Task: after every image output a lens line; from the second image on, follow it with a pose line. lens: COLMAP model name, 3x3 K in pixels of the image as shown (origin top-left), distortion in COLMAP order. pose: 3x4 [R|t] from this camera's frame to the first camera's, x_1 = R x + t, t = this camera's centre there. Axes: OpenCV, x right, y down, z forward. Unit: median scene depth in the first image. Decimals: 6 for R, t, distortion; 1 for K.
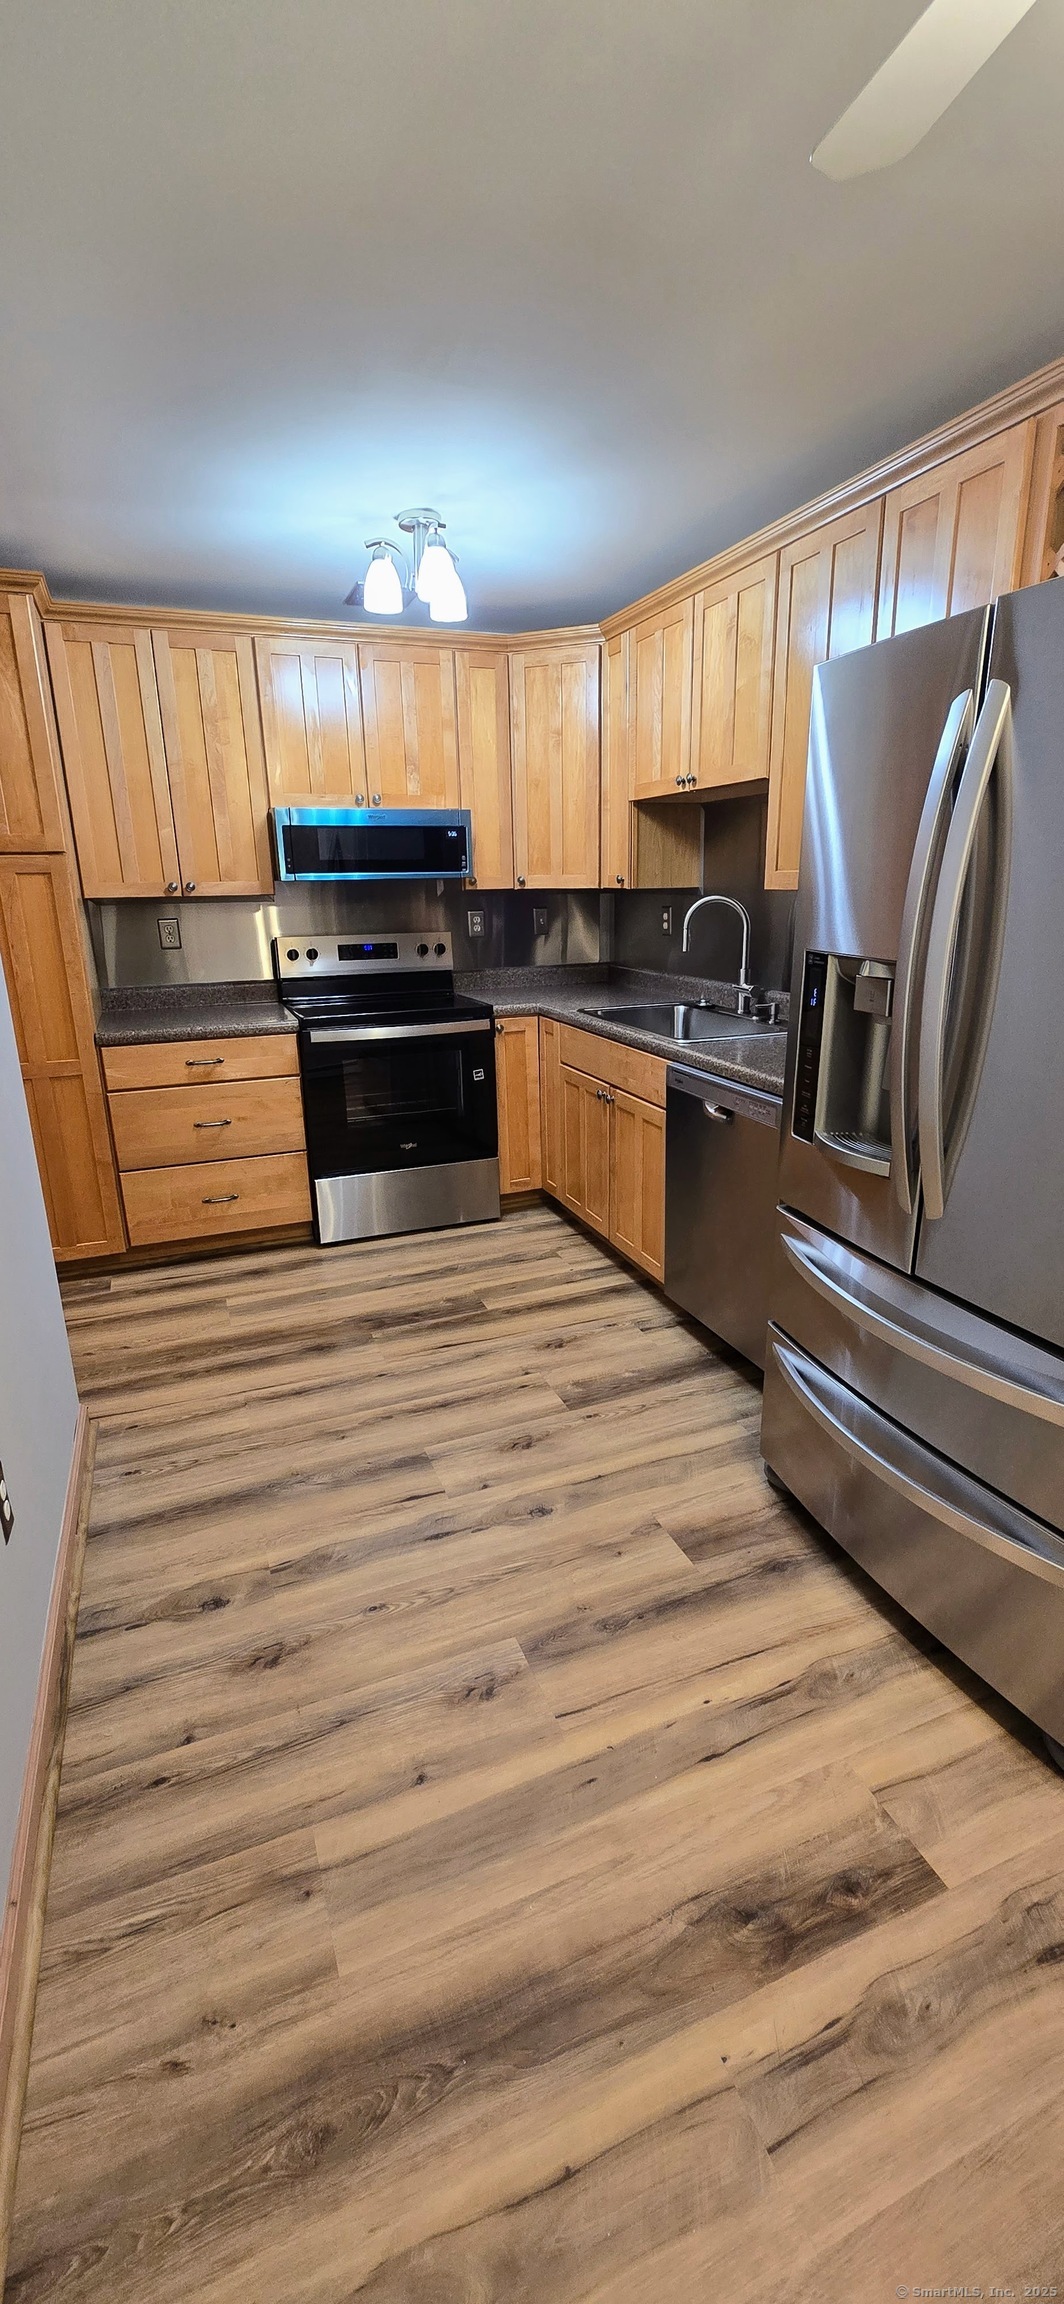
lens RADIAL K [[938.3, 0, 554.2], [0, 938.3, 1148.8], [0, 0, 1]] dist [-0.000283, -0.000120]
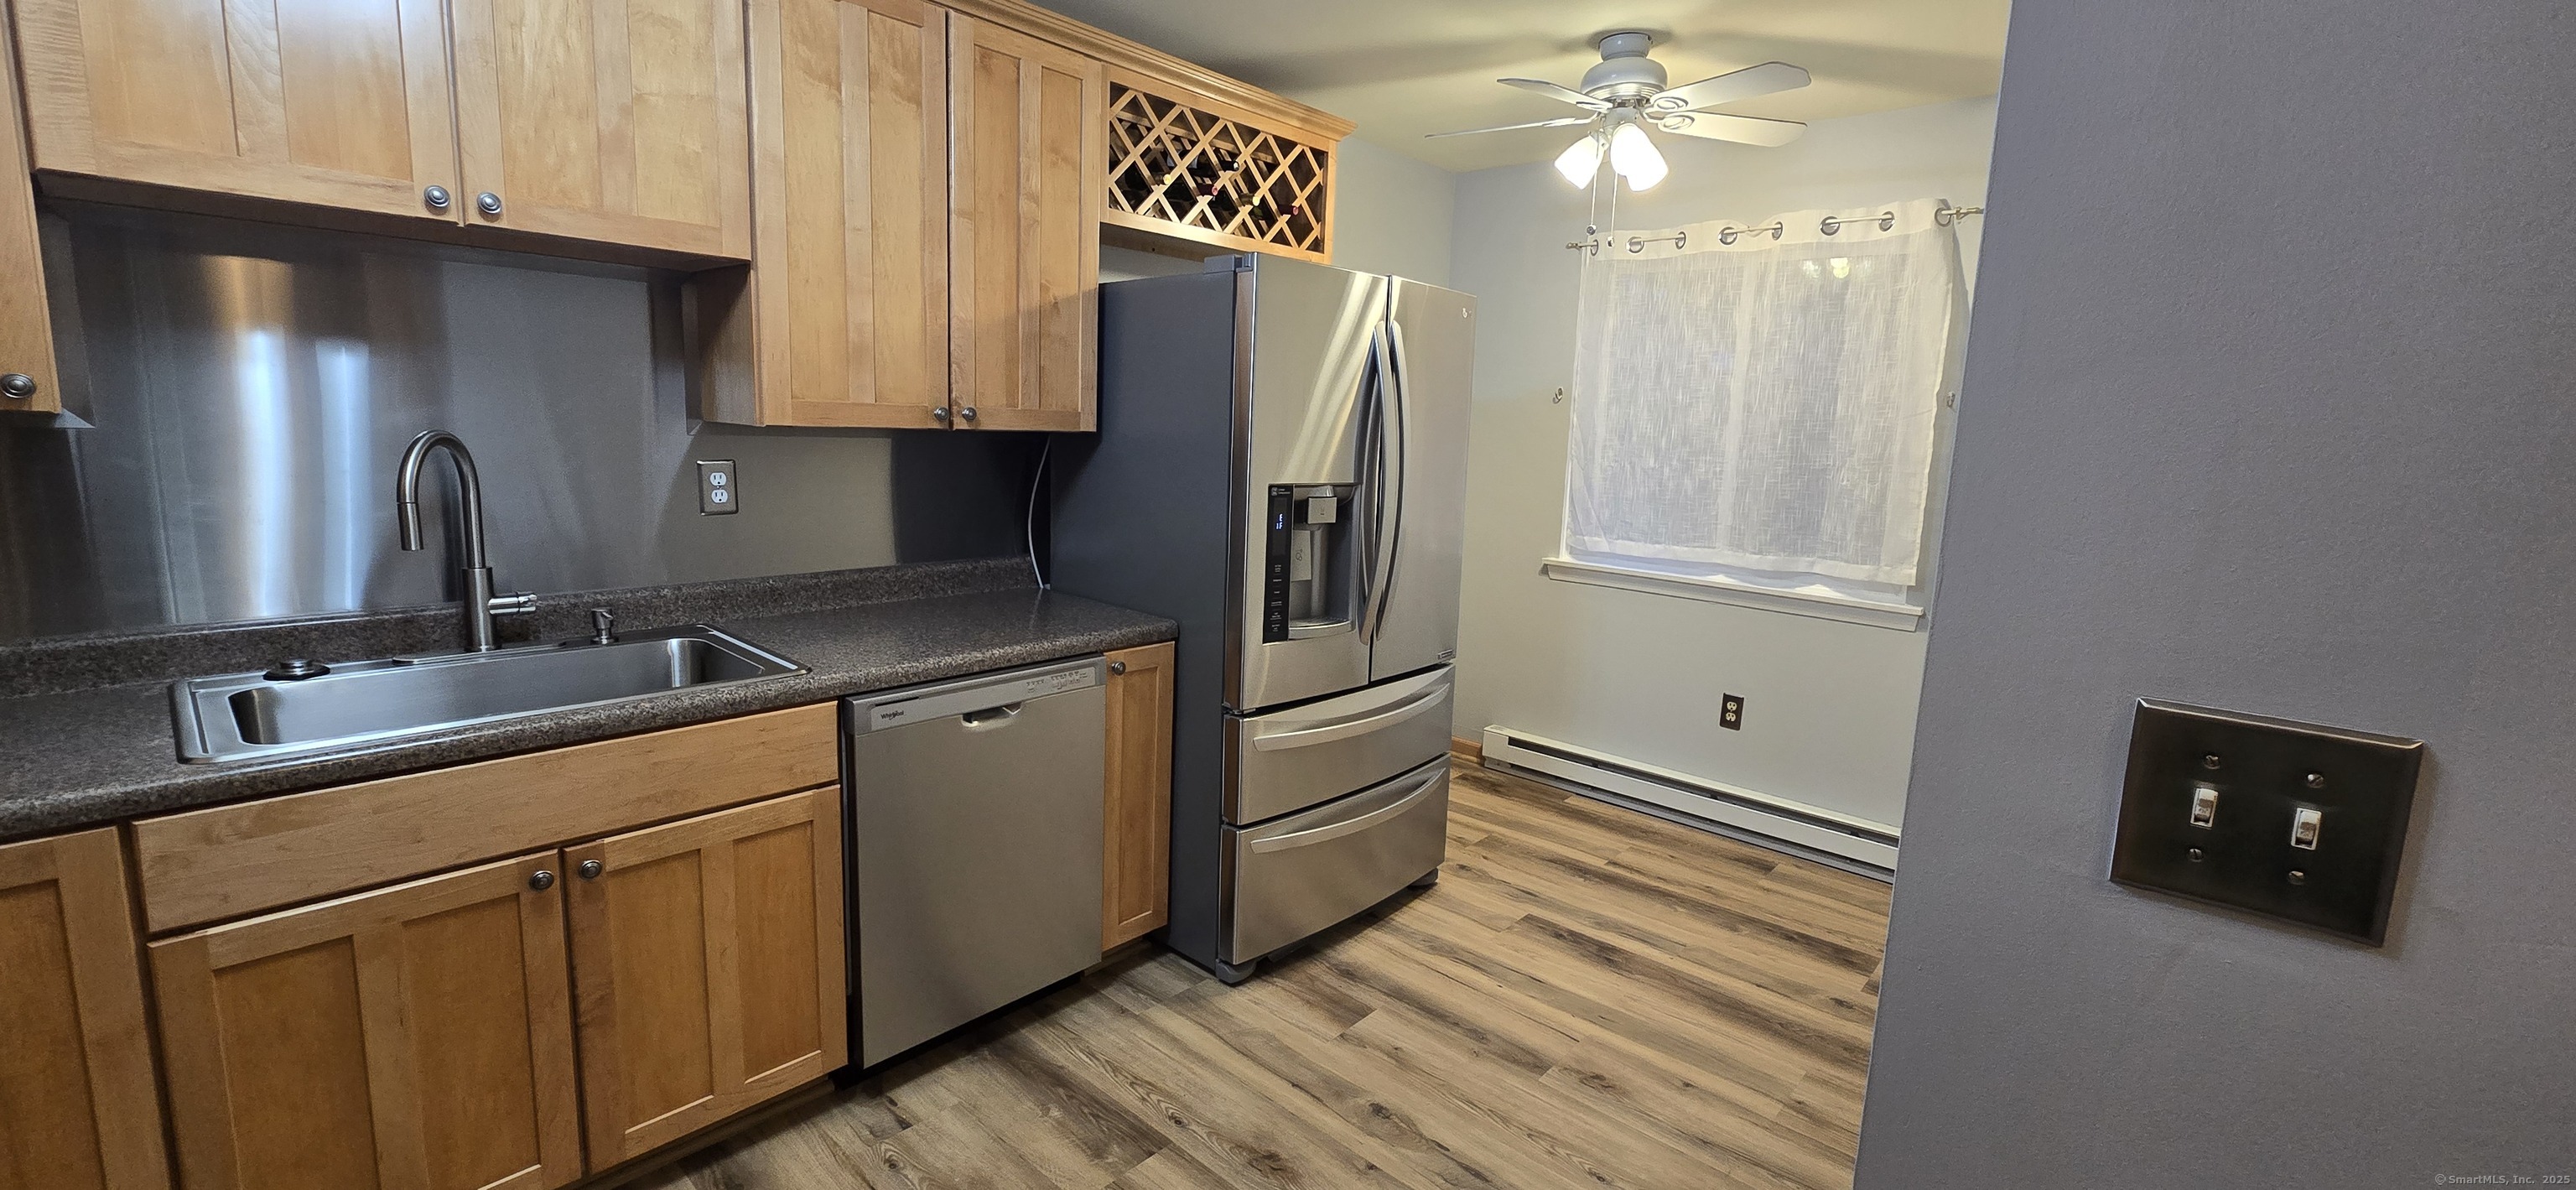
lens RADIAL K [[1041.9, 0, 1280.4], [0, 1041.9, 584.2], [0, 0, 1]] dist [-0.001589, -0.000124]
pose [[-0.419906, -0.146898, 0.895600, -0.909649], [0.222652, 0.939983, 0.258569, -0.422005], [-0.879832, 0.307982, -0.361997, 1.474083]]
